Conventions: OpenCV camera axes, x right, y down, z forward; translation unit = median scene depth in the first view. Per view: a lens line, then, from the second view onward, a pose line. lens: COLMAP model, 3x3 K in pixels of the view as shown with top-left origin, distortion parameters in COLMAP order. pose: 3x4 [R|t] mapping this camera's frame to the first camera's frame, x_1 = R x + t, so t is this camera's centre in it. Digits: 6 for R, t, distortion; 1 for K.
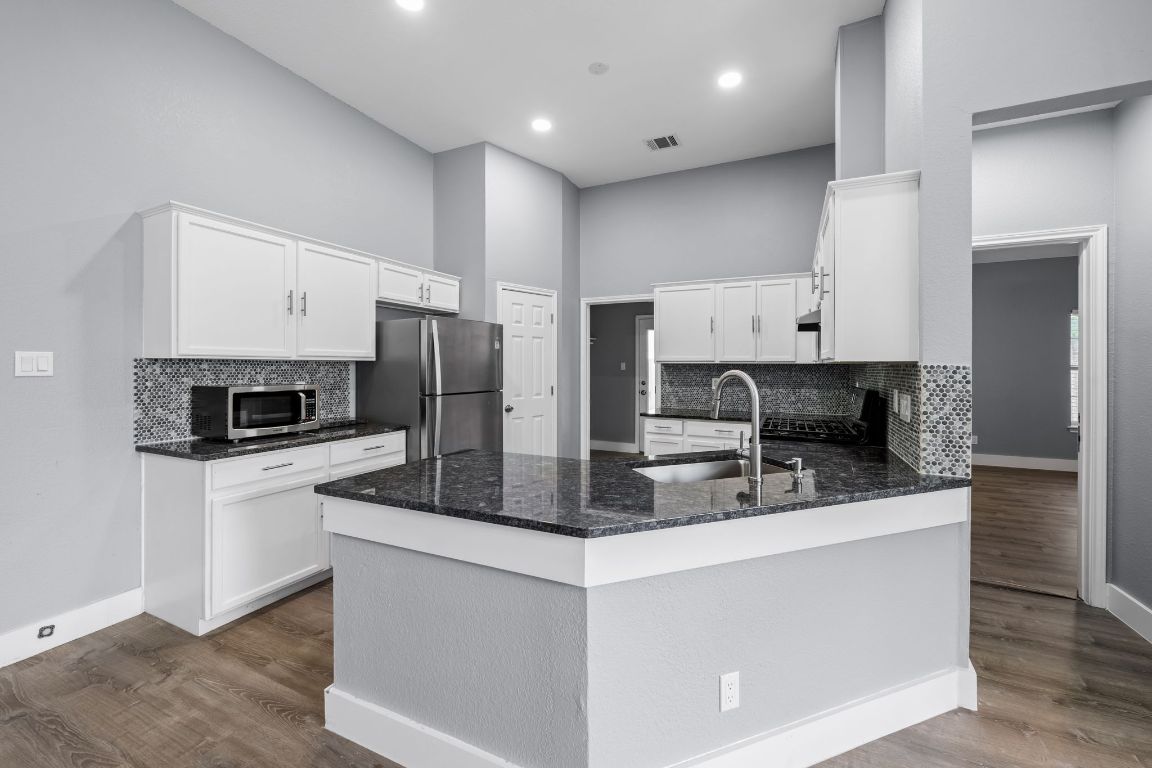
lens RADIAL K [[455.5, 0, 587.5], [0, 455.5, 363.4], [0, 0, 1]] dist [-0.007584, 0.000091]
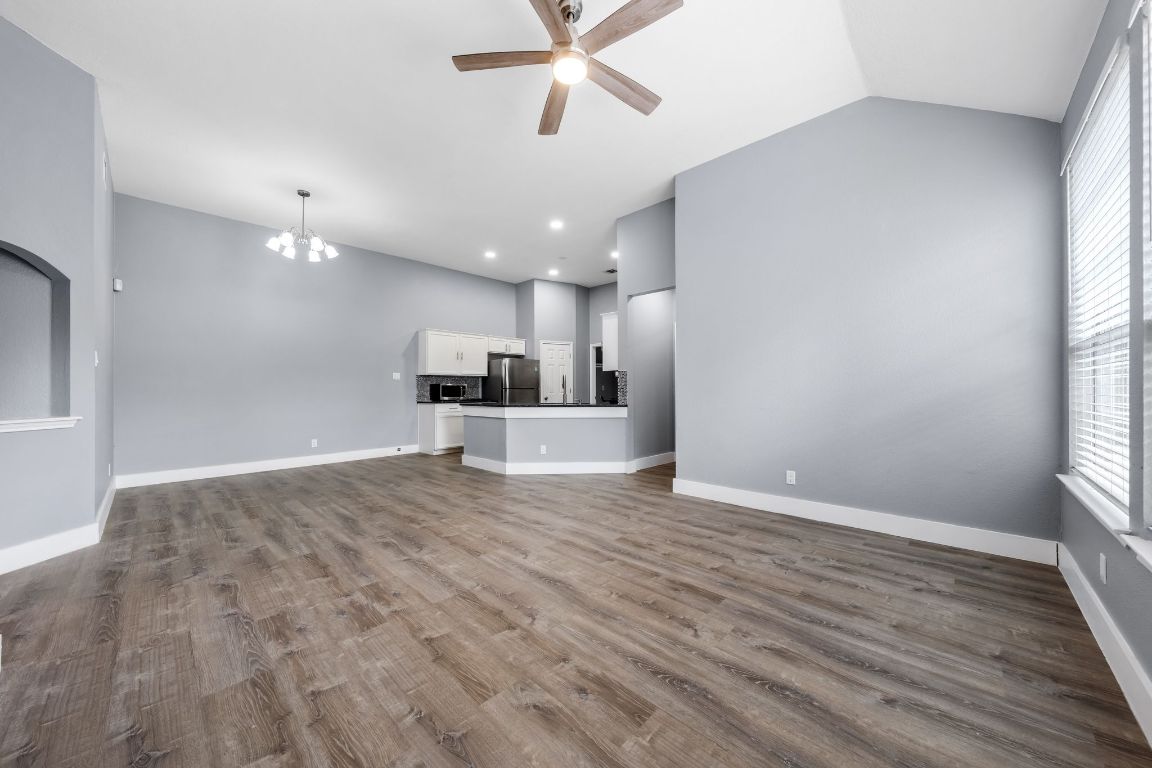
lens RADIAL K [[406.0, 0, 575.5], [0, 406.0, 387.3], [0, 0, 1]] dist [0.000404, 0.000000]
pose [[0.944148, -0.011001, -0.329337, 0.782811], [0.010386, 0.999939, -0.003627, 0.073526], [0.329357, 0.000004, 0.944206, -1.034811]]
